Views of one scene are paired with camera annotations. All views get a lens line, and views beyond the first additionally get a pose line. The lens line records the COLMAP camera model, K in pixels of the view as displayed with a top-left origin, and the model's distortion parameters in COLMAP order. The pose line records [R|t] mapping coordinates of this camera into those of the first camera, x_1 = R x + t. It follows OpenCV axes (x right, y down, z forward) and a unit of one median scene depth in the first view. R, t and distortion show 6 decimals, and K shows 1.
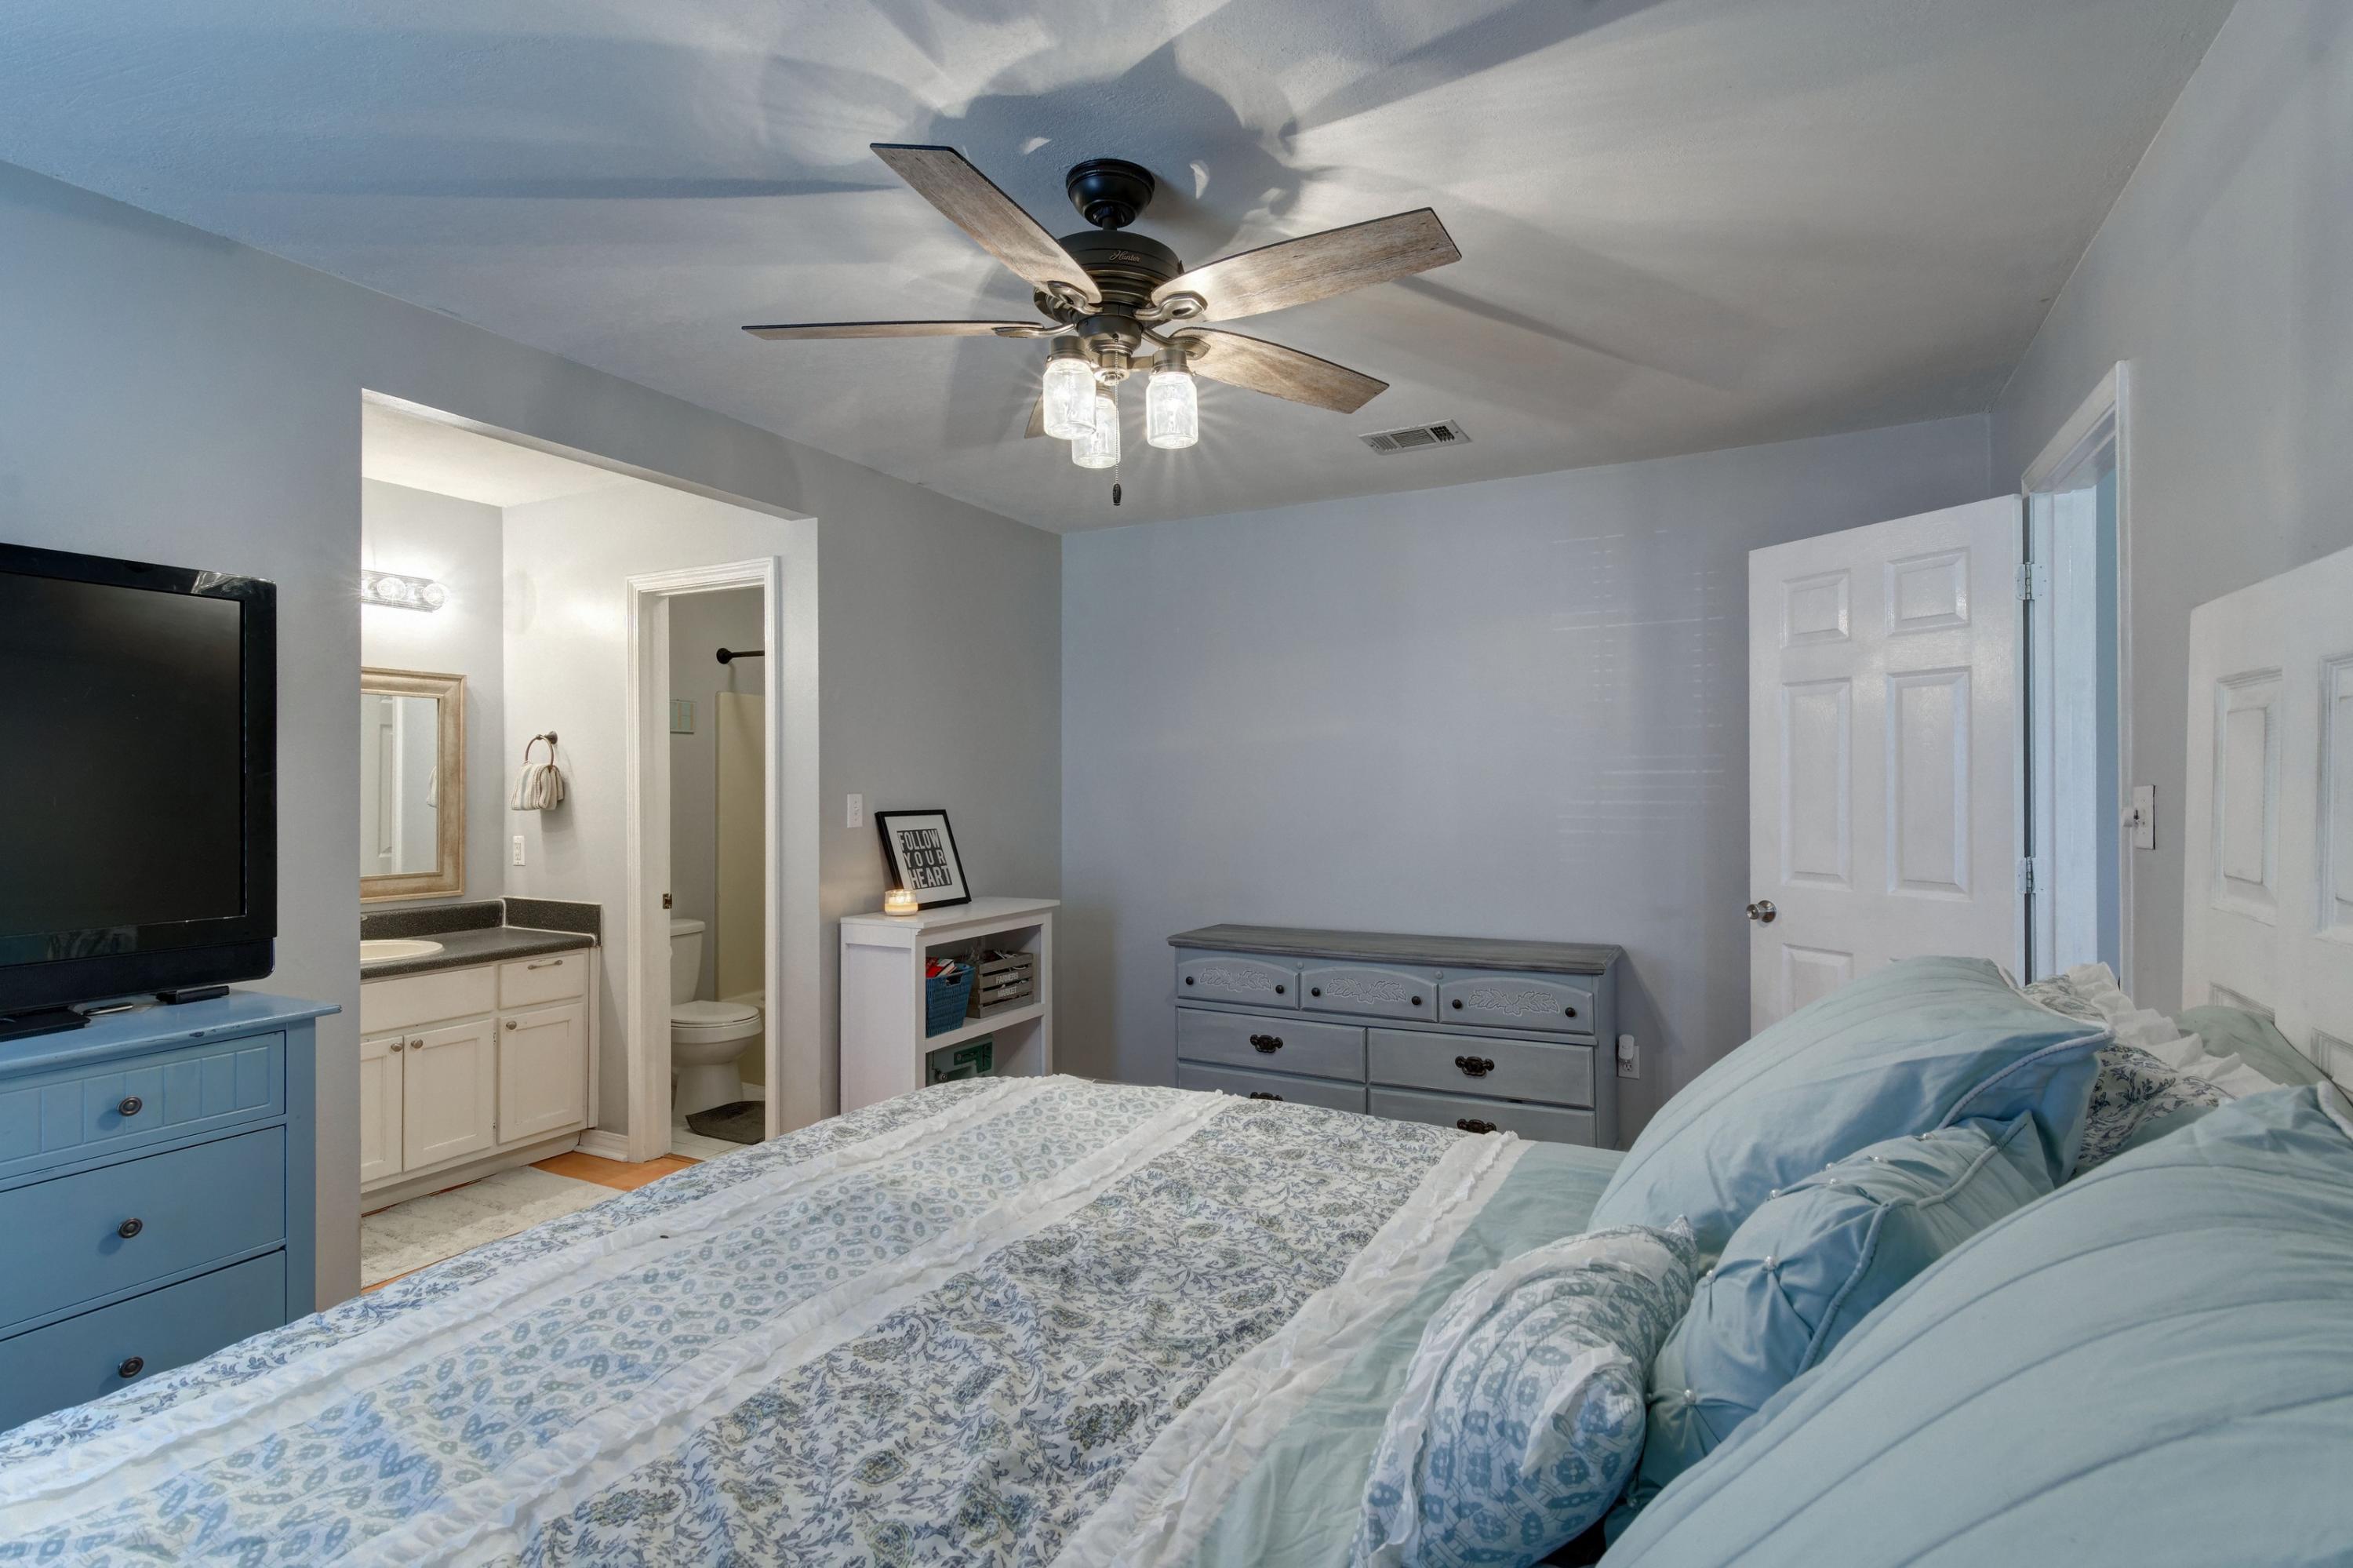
lens RADIAL K [[1136.4, 0, 1183.2], [0, 1136.4, 781.9], [0, 0, 1]] dist [0.007685, -0.004726]
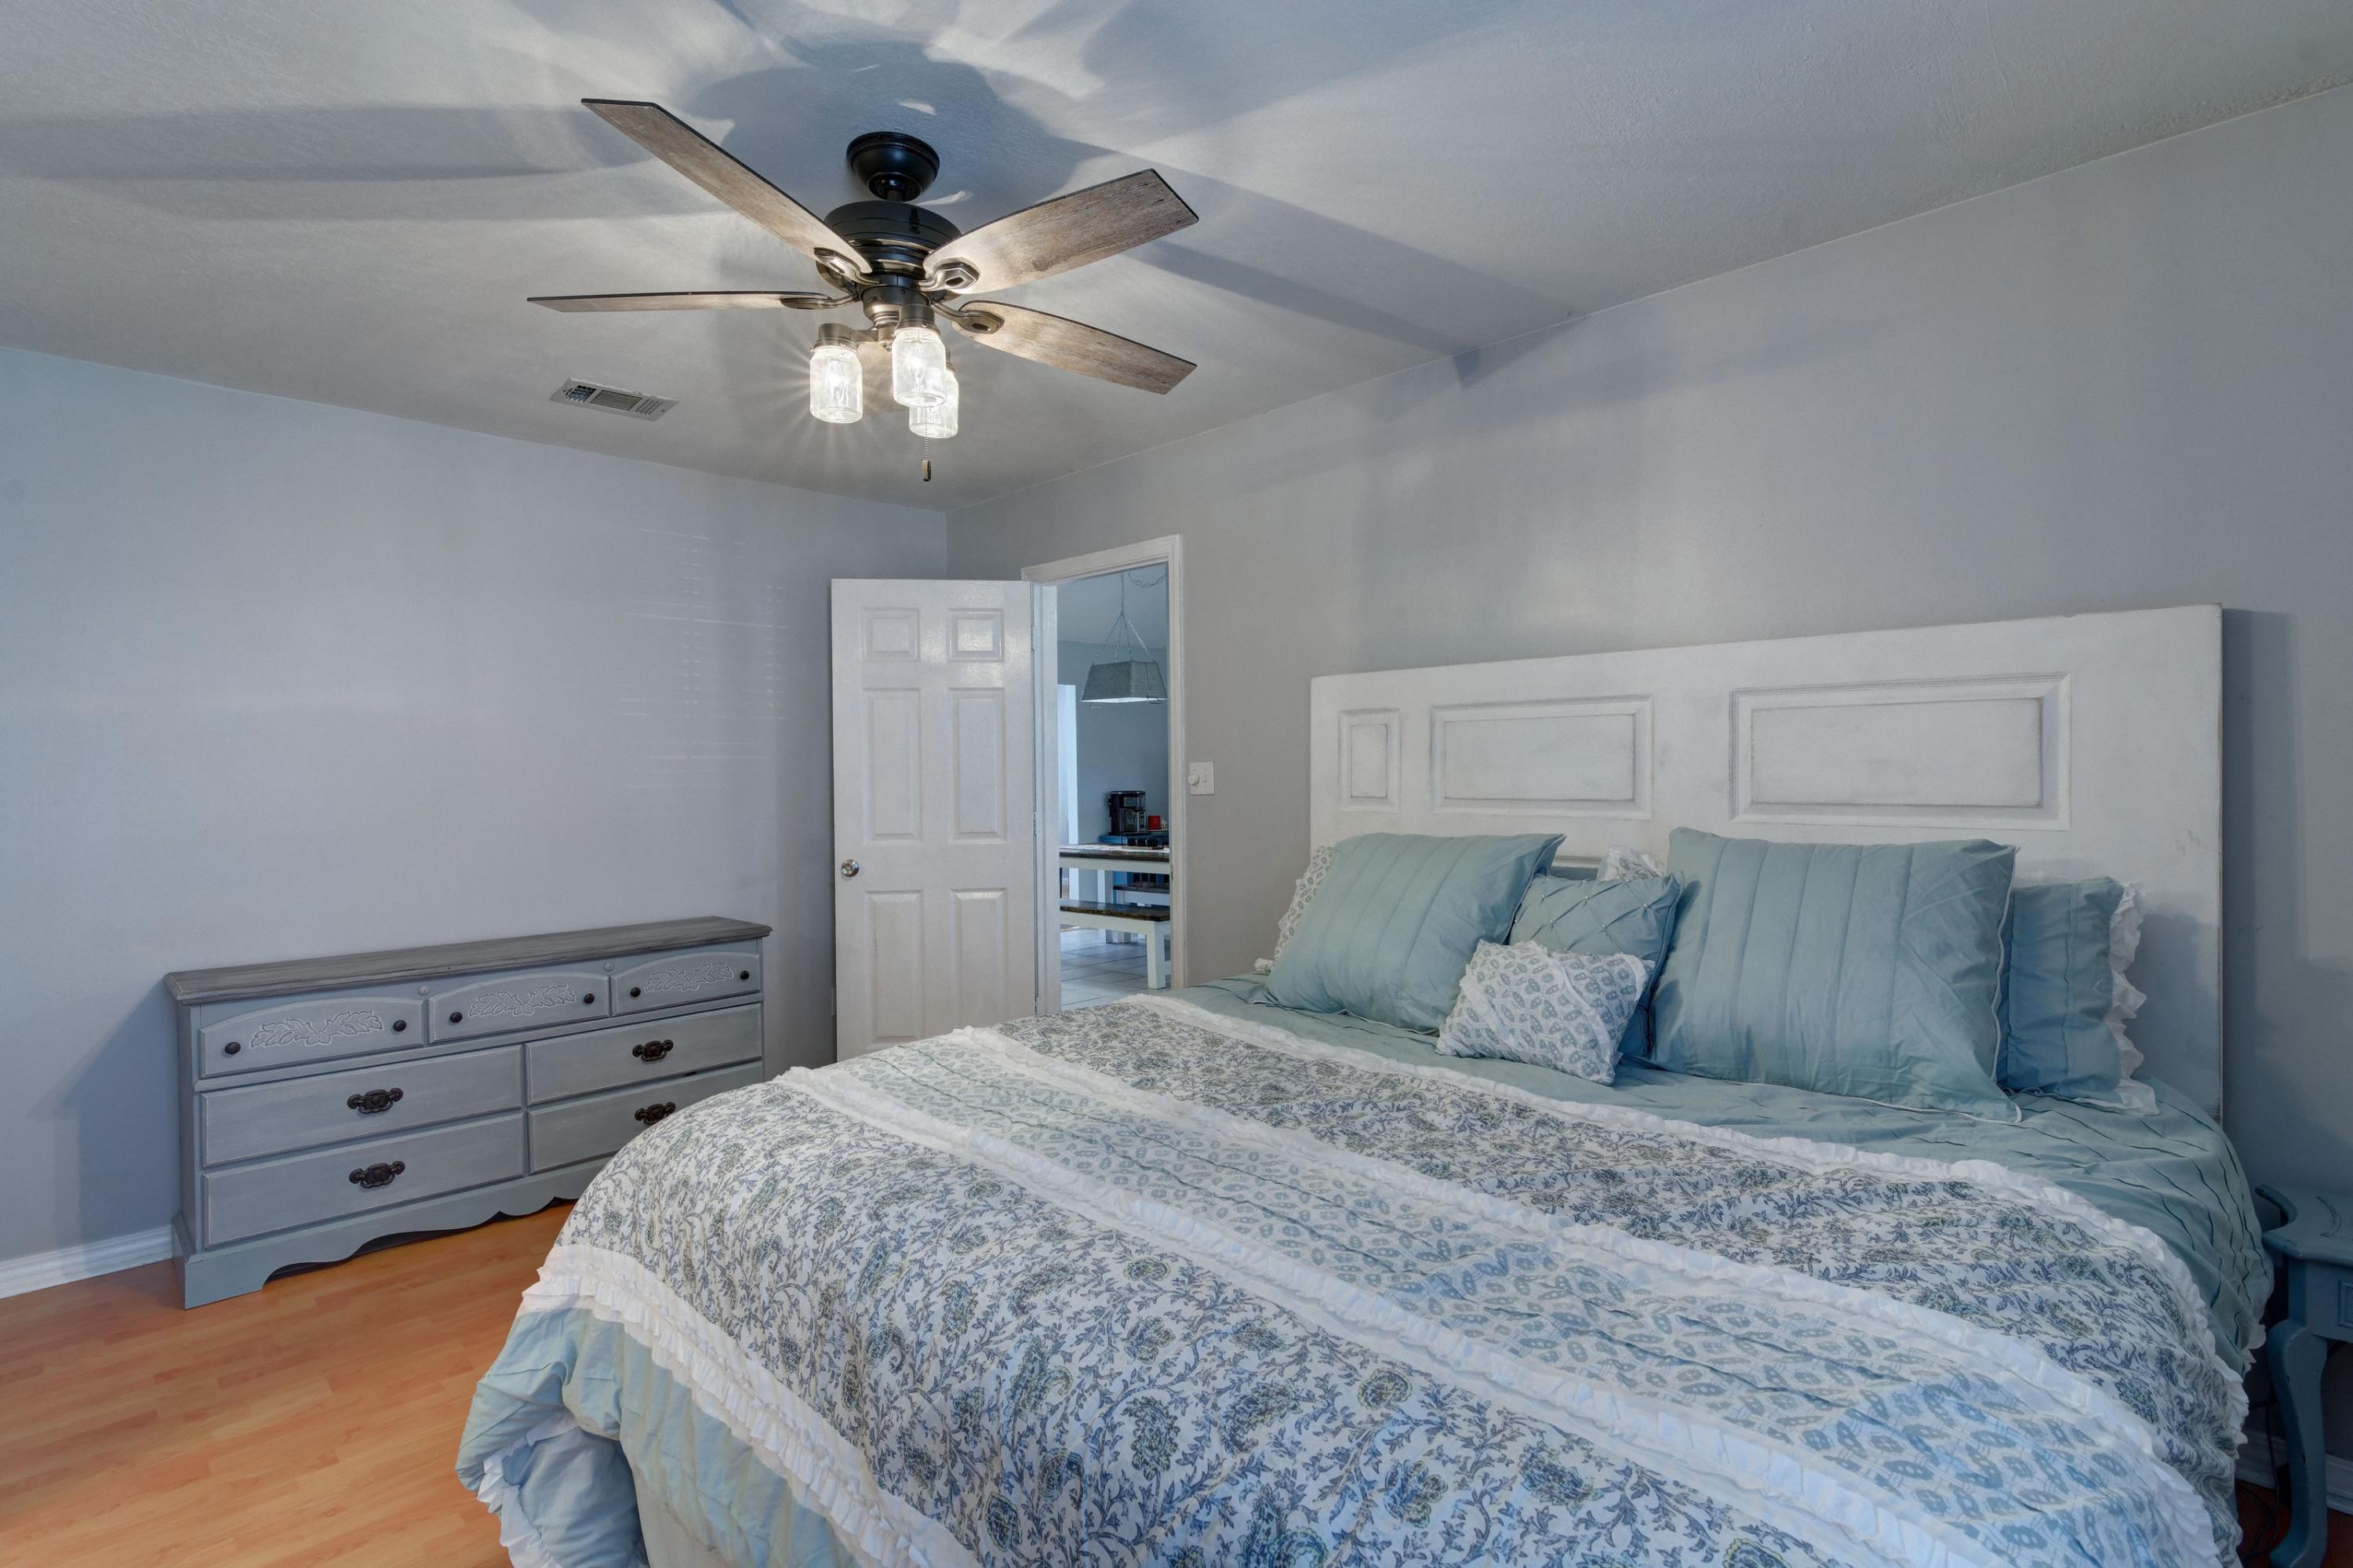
lens RADIAL K [[1136.4, 0, 1174.5], [0, 1136.4, 783.4], [0, 0, 1]] dist [0.007685, -0.004726]
pose [[0.297811, -0.007806, 0.954593, -0.511475], [0.010339, 0.999934, 0.004951, 0.015271], [-0.954569, 0.008395, 0.297872, 0.247441]]
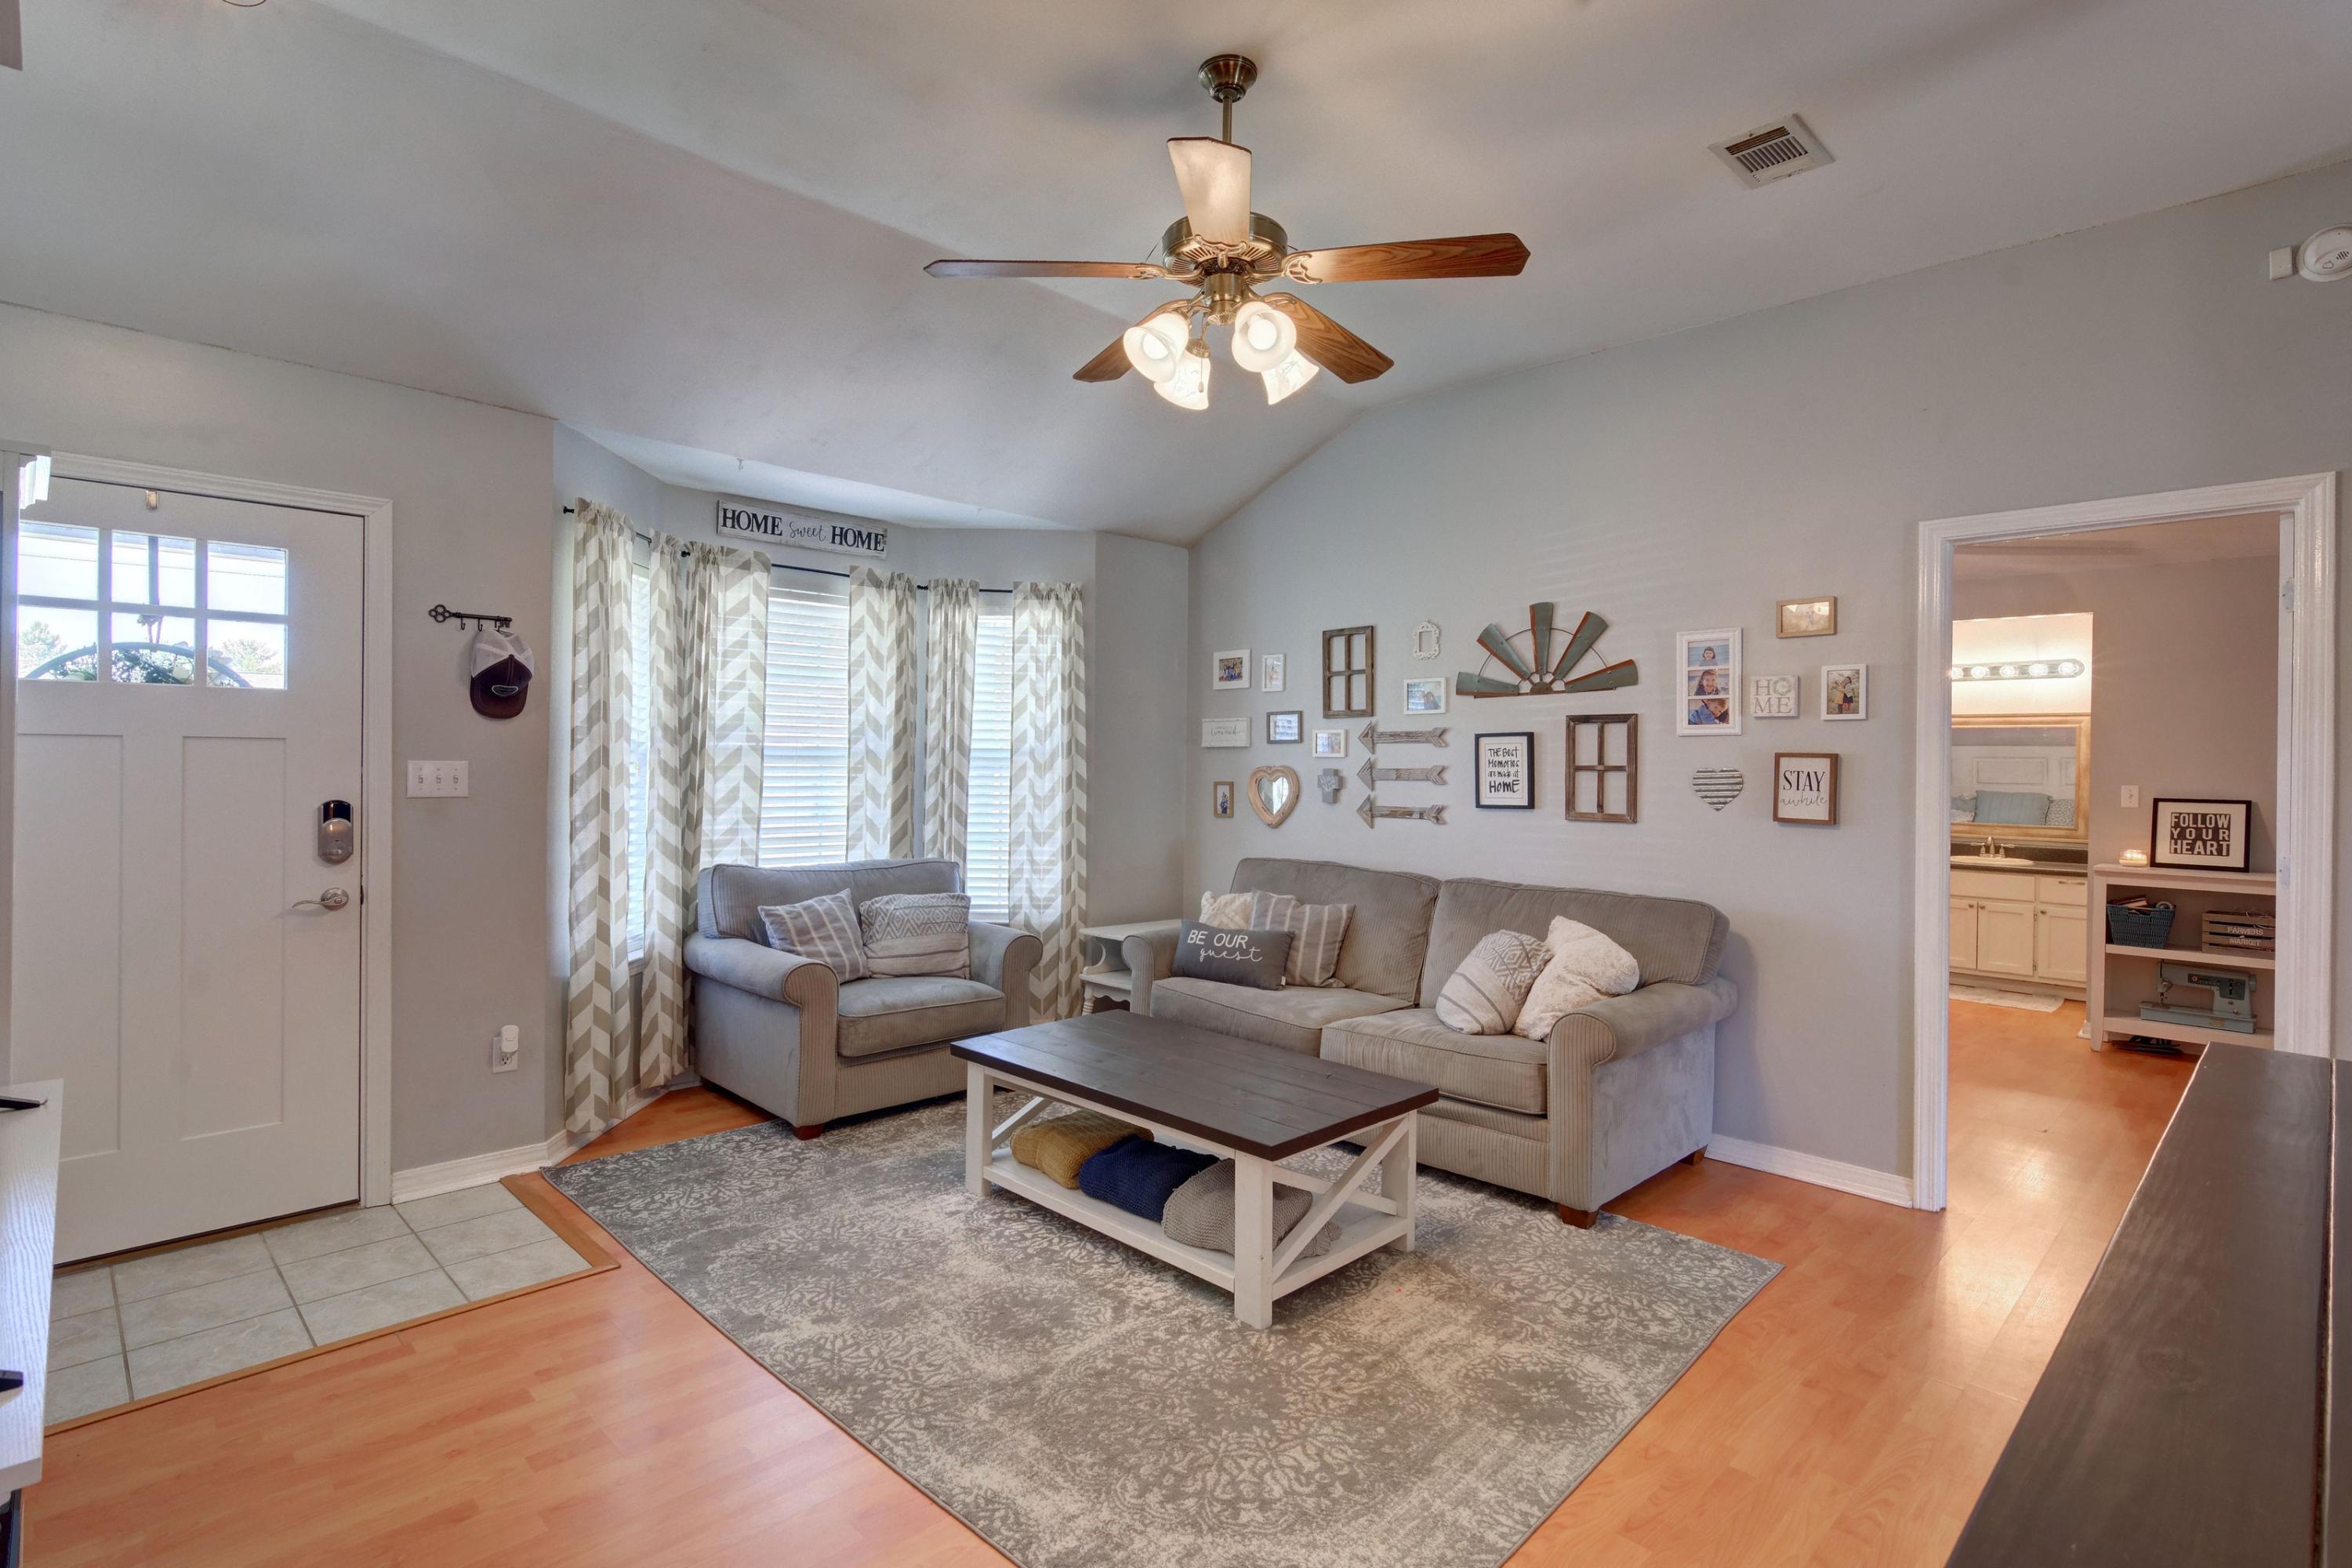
lens RADIAL K [[1135.9, 0, 1190.1], [0, 1135.9, 770.5], [0, 0, 1]] dist [0.007685, -0.004726]
pose [[-0.299125, 0.004930, -0.954201, 1.499270], [-0.011982, 0.999888, 0.008923, -0.007803], [0.954139, 0.014102, -0.299032, 0.250658]]
